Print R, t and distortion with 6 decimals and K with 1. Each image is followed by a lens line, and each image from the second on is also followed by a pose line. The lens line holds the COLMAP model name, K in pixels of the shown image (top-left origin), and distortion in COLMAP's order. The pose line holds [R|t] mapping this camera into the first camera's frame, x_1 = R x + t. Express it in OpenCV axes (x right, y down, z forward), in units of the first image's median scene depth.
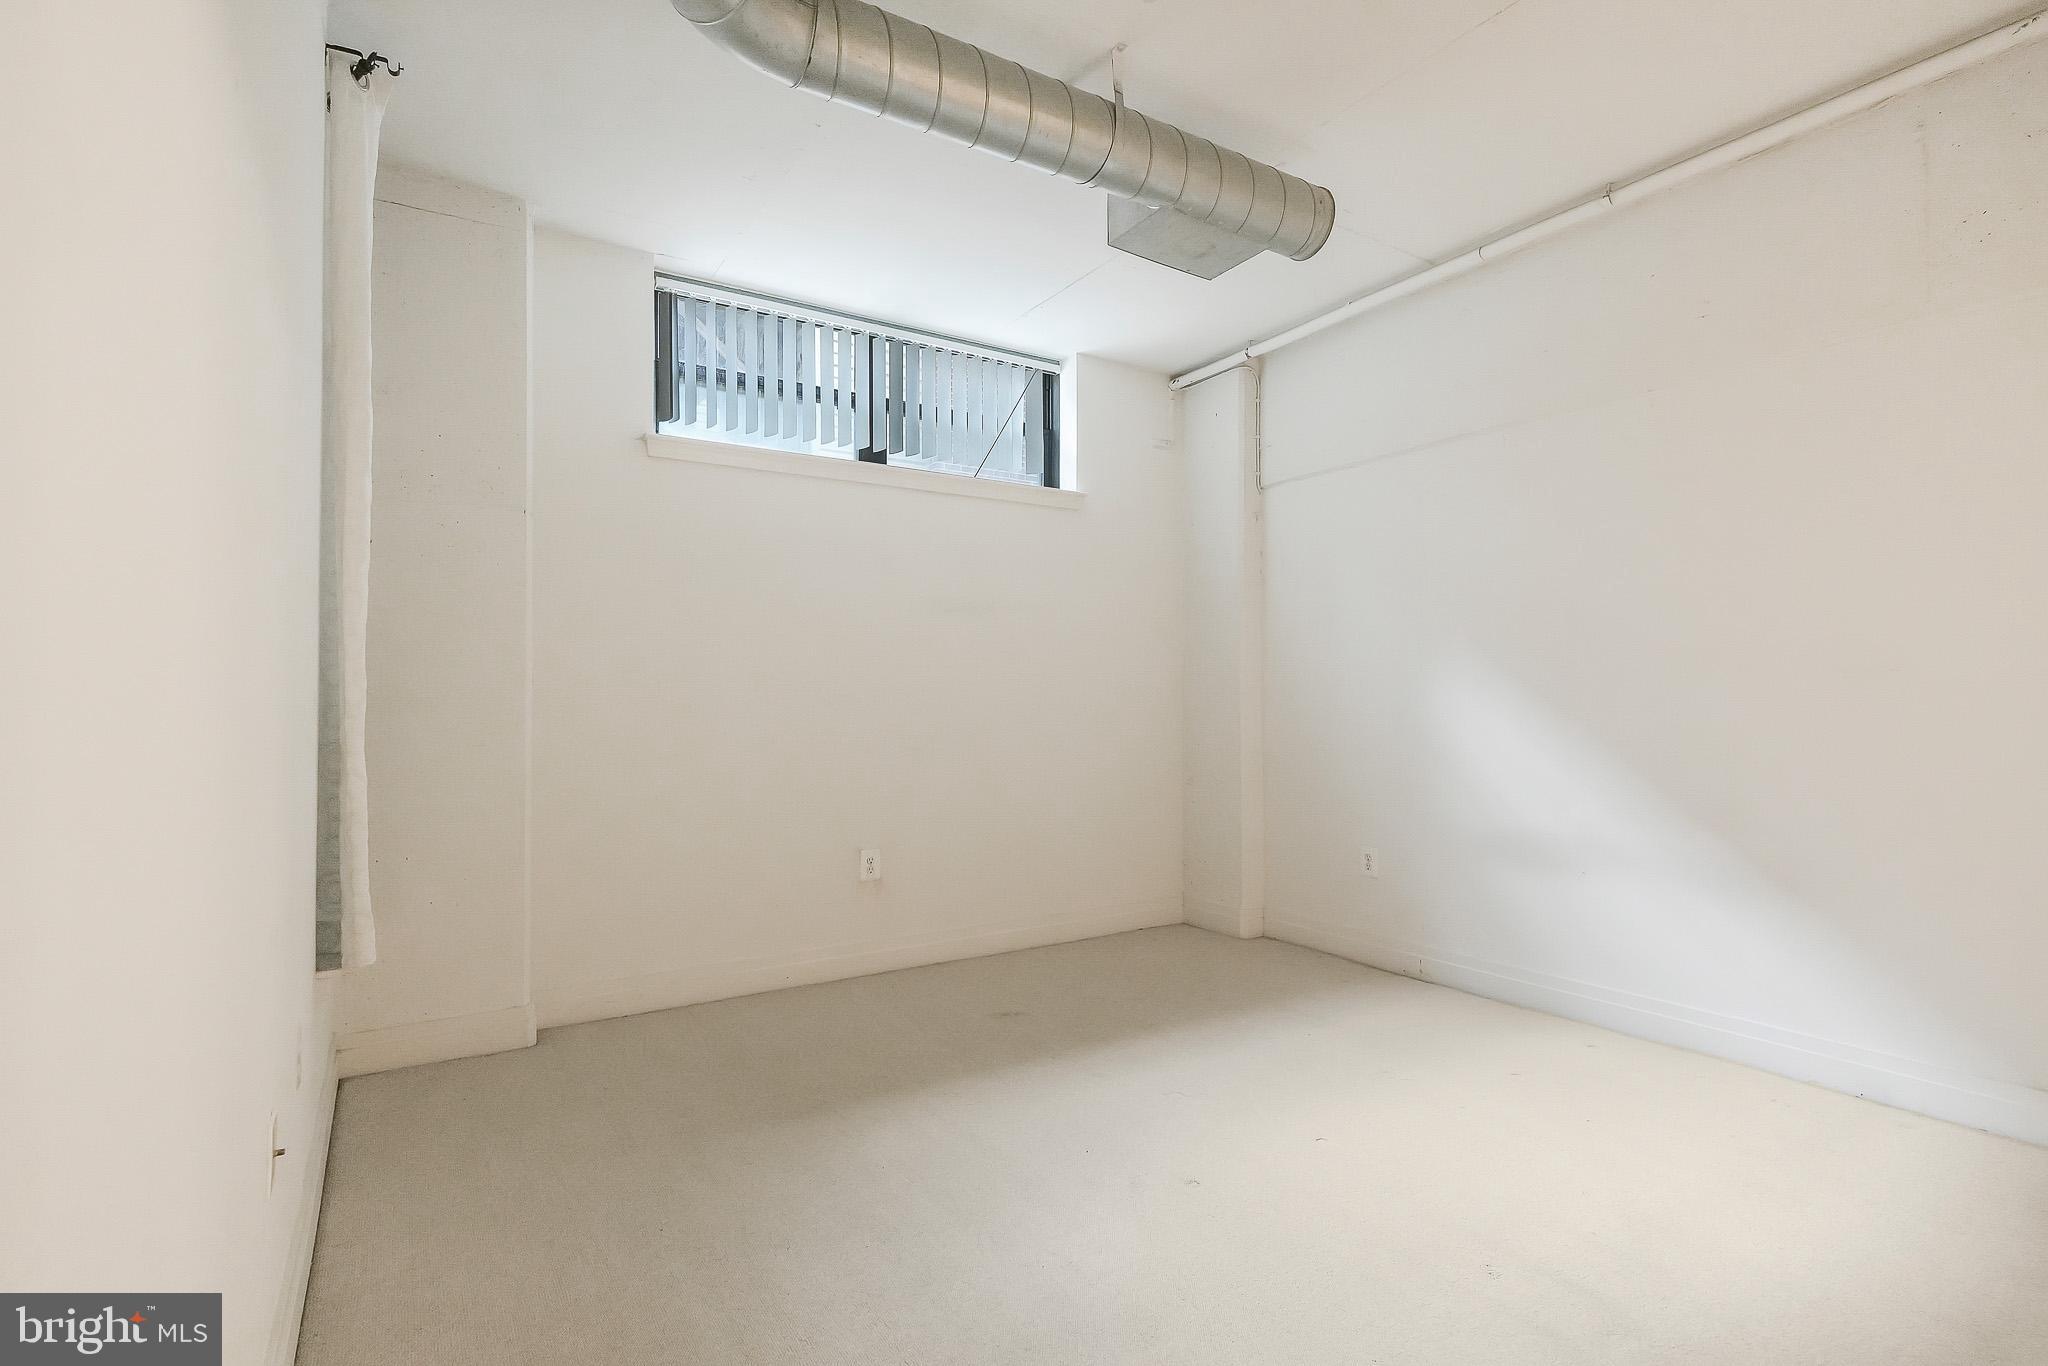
lens RADIAL K [[956.6, 0, 1018.9], [0, 956.6, 679.6], [0, 0, 1]] dist [-0.001988, 0.000394]
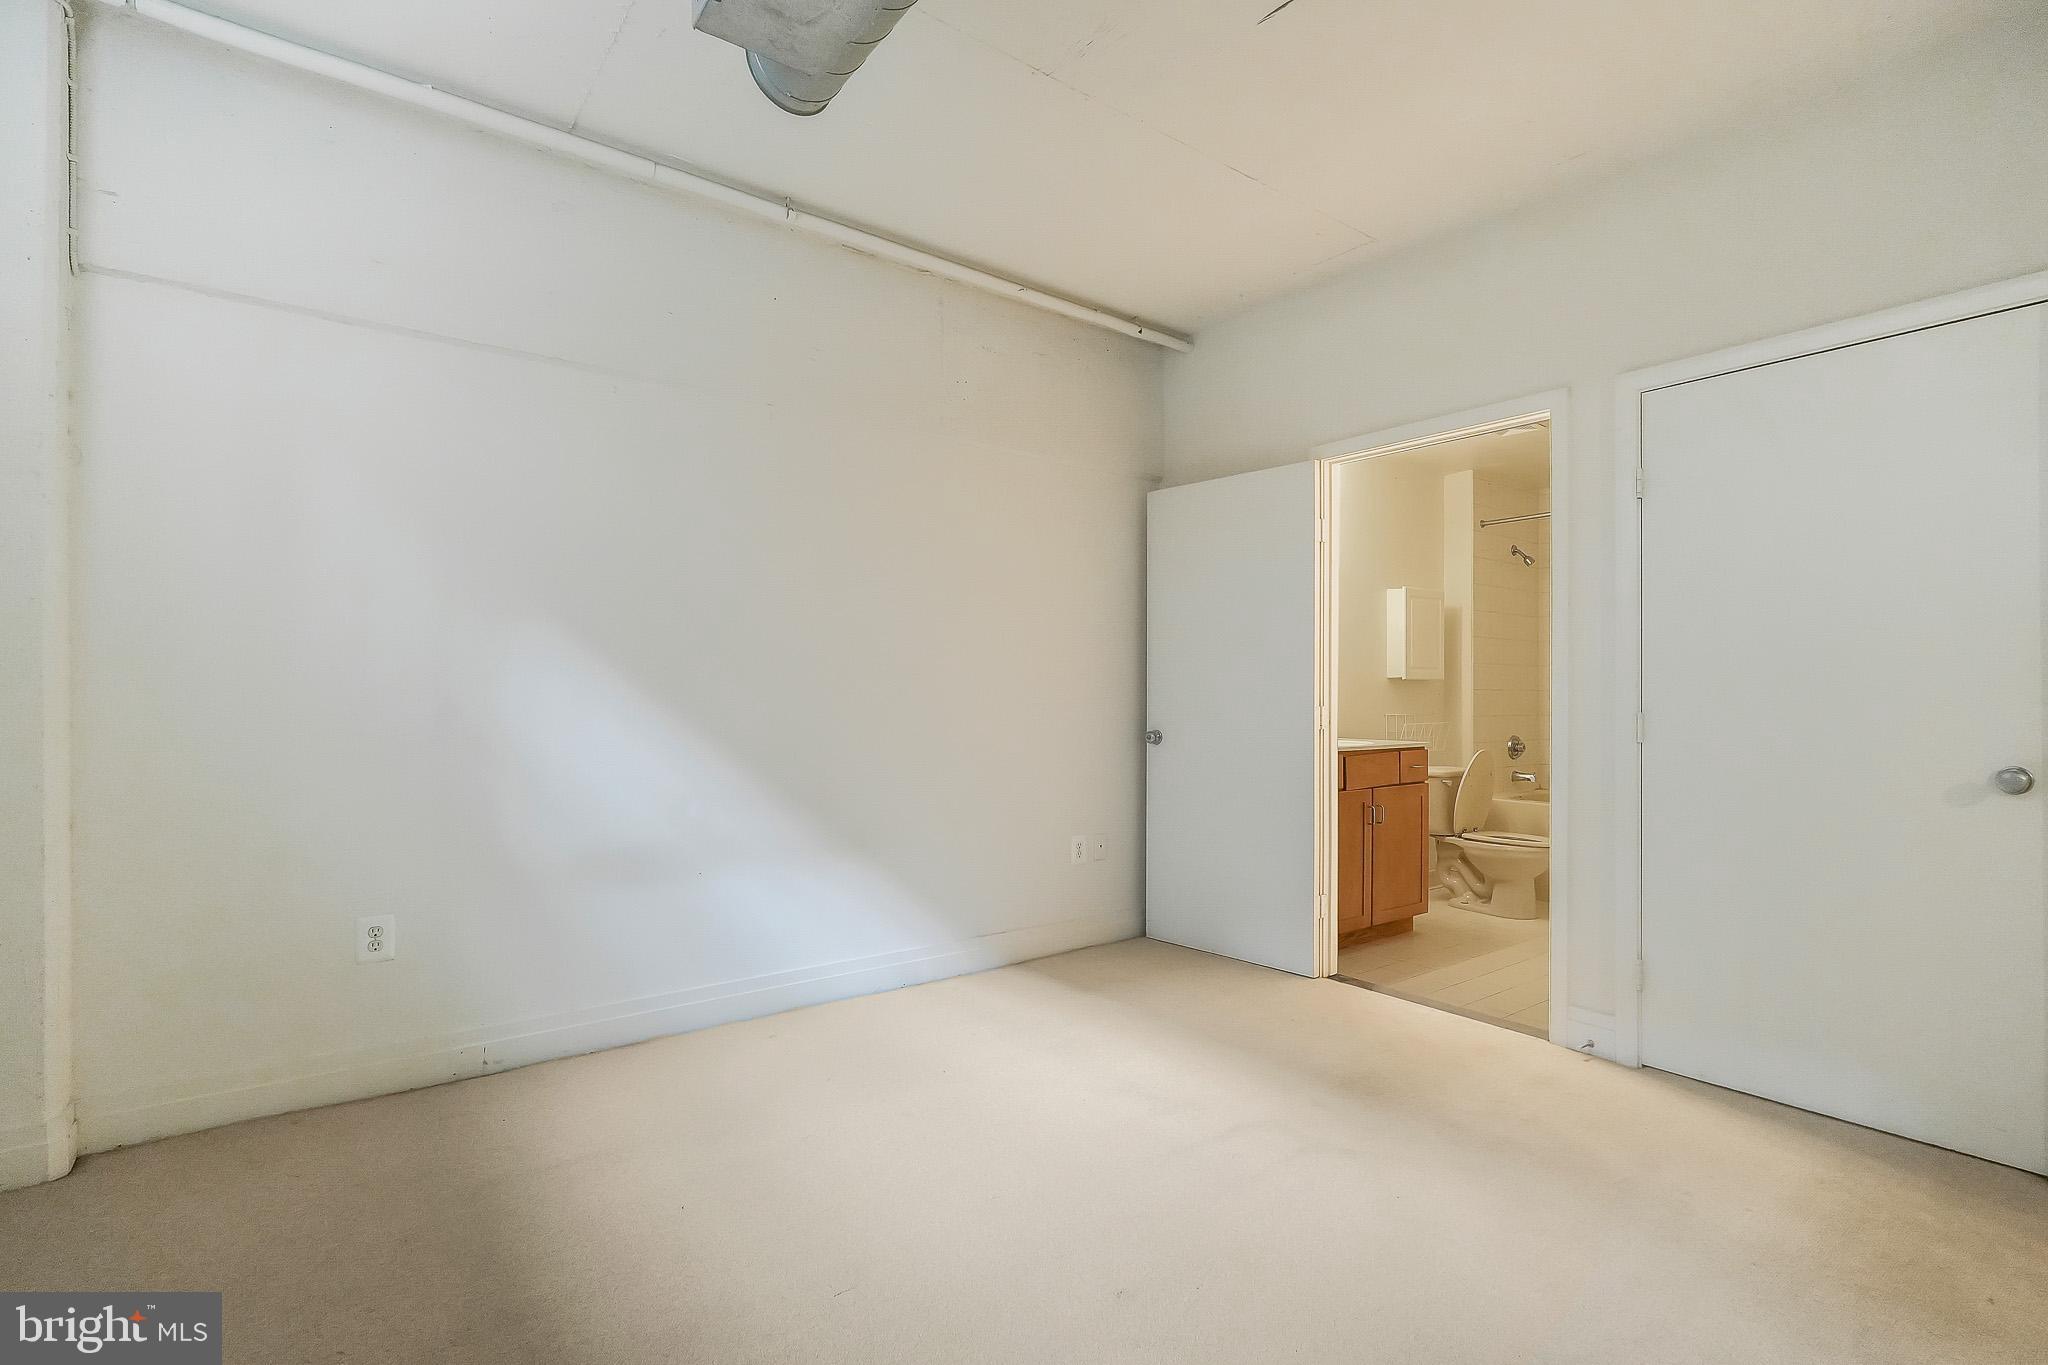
lens RADIAL K [[956.6, 0, 1018.9], [0, 956.6, 679.1], [0, 0, 1]] dist [-0.001988, 0.000394]
pose [[-0.080206, 0.022319, 0.996528, -0.342944], [-0.027242, 0.999327, -0.024574, 0.018911], [-0.996406, -0.029118, -0.079544, 0.654835]]
